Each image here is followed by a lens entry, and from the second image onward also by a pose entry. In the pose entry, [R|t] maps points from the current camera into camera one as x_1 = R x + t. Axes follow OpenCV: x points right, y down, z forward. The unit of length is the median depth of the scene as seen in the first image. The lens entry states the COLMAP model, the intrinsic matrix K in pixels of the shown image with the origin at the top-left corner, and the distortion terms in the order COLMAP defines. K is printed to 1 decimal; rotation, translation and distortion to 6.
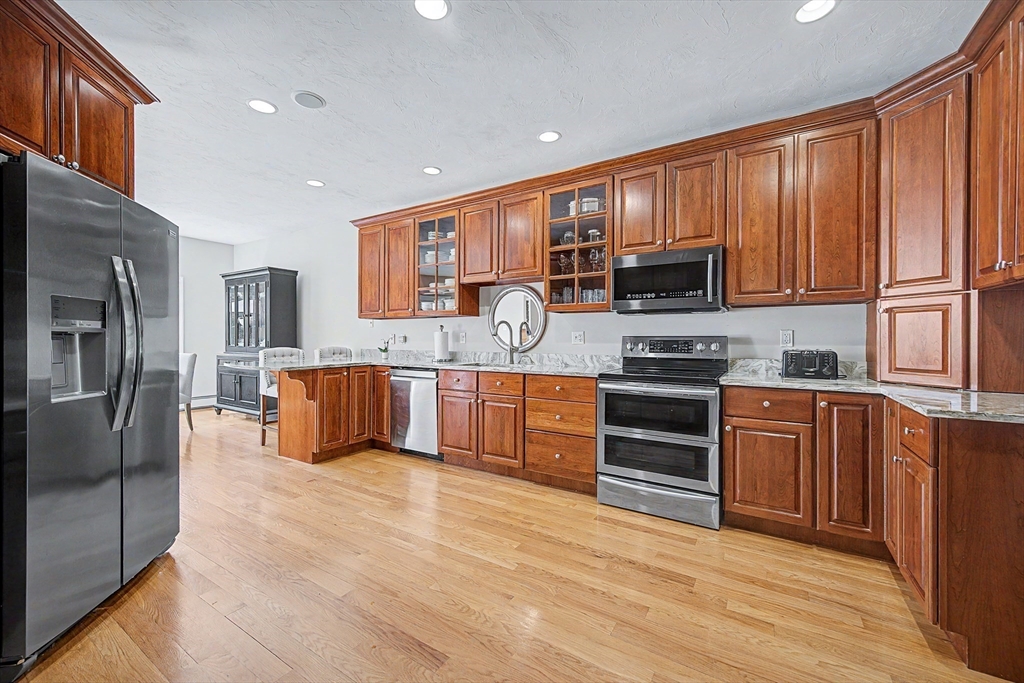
lens RADIAL K [[403.1, 0, 516.7], [0, 403.1, 339.6], [0, 0, 1]] dist [0.001367, 0.000143]
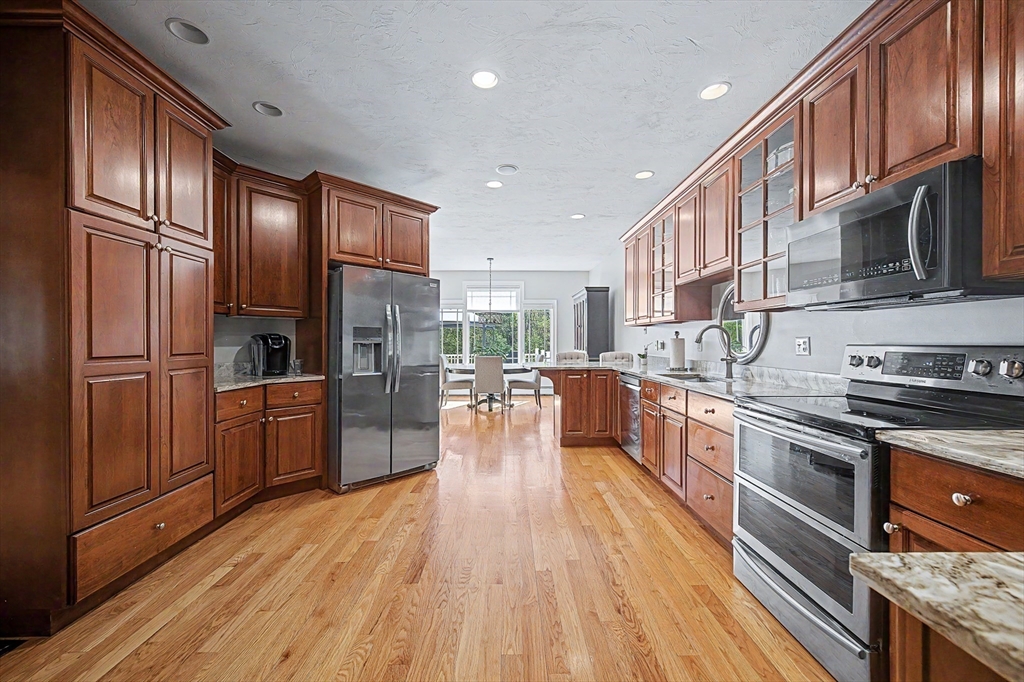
lens RADIAL K [[403.1, 0, 515.3], [0, 403.1, 342.7], [0, 0, 1]] dist [0.001367, 0.000143]
pose [[0.539525, -0.000345, -0.841970, 0.553619], [-0.002017, 0.999997, -0.001703, -0.010163], [0.841967, 0.002617, 0.539522, 0.258005]]
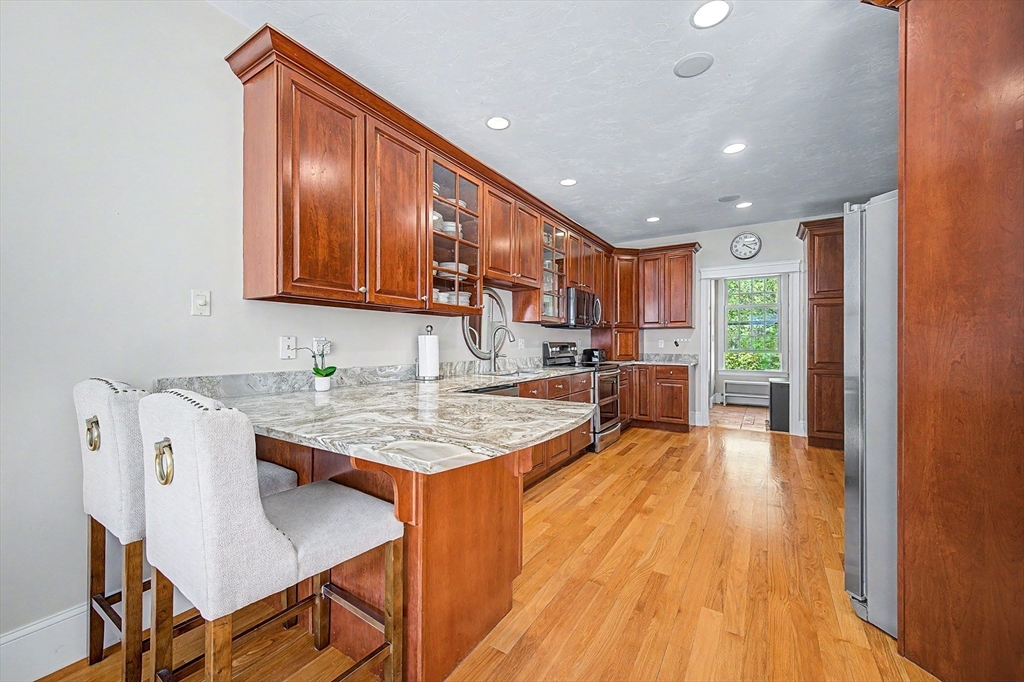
lens RADIAL K [[403.1, 0, 508.4], [0, 403.1, 341.9], [0, 0, 1]] dist [0.001367, 0.000143]
pose [[0.015854, -0.000985, 0.999874, -1.215650], [0.001817, 0.999998, 0.000957, -0.013122], [-0.999873, 0.001802, 0.015855, 1.213501]]
